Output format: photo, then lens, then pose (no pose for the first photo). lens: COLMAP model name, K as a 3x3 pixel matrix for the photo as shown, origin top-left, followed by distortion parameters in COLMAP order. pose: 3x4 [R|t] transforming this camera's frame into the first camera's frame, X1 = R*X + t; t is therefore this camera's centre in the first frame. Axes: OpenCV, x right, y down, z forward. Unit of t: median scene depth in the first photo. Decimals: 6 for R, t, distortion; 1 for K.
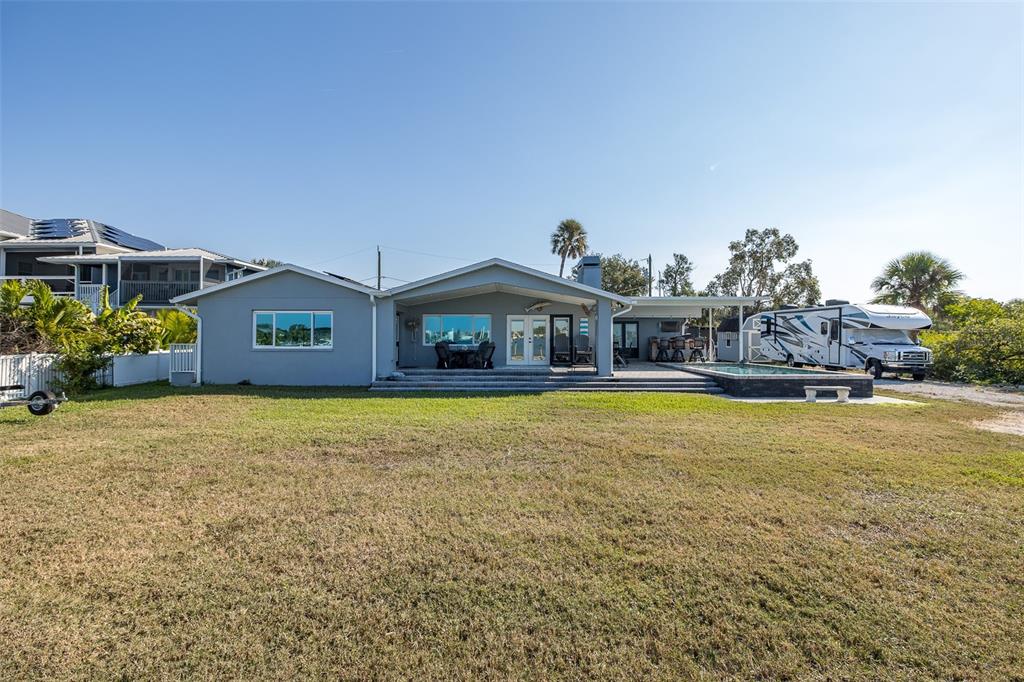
lens RADIAL K [[486.5, 0, 505.2], [0, 486.5, 335.0], [0, 0, 1]] dist [-0.006879, 0.000552]
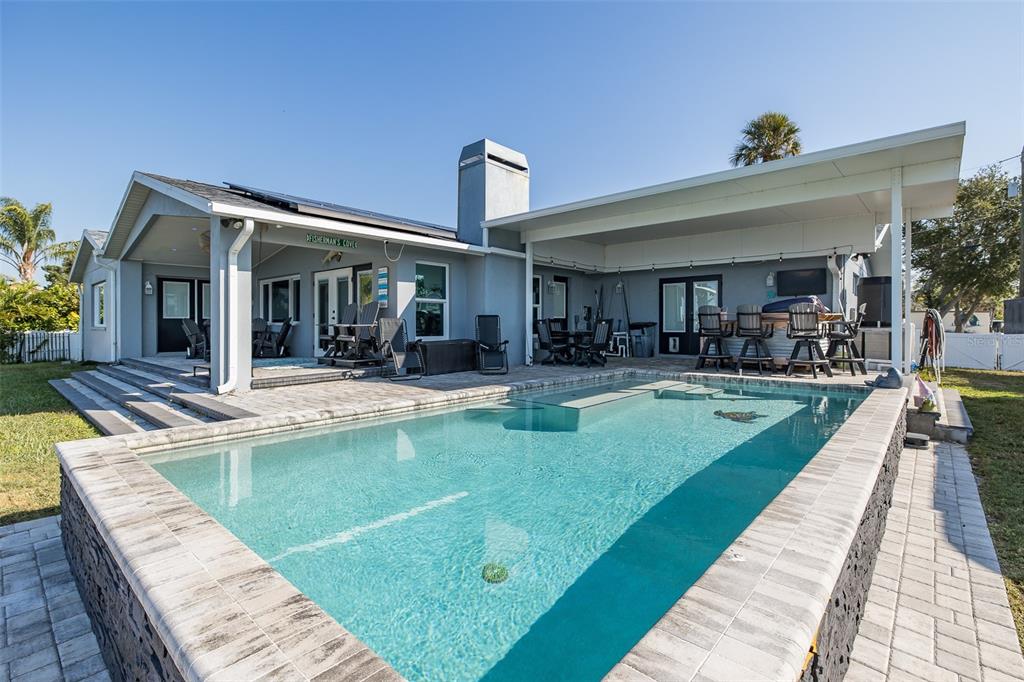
lens RADIAL K [[486.5, 0, 505.2], [0, 486.5, 335.0], [0, 0, 1]] dist [-0.006879, 0.000552]
pose [[0.751821, 0.020432, -0.659051, 0.437863], [0.002987, 0.999404, 0.034390, 0.013091], [0.659361, -0.027824, 0.751311, 0.522190]]
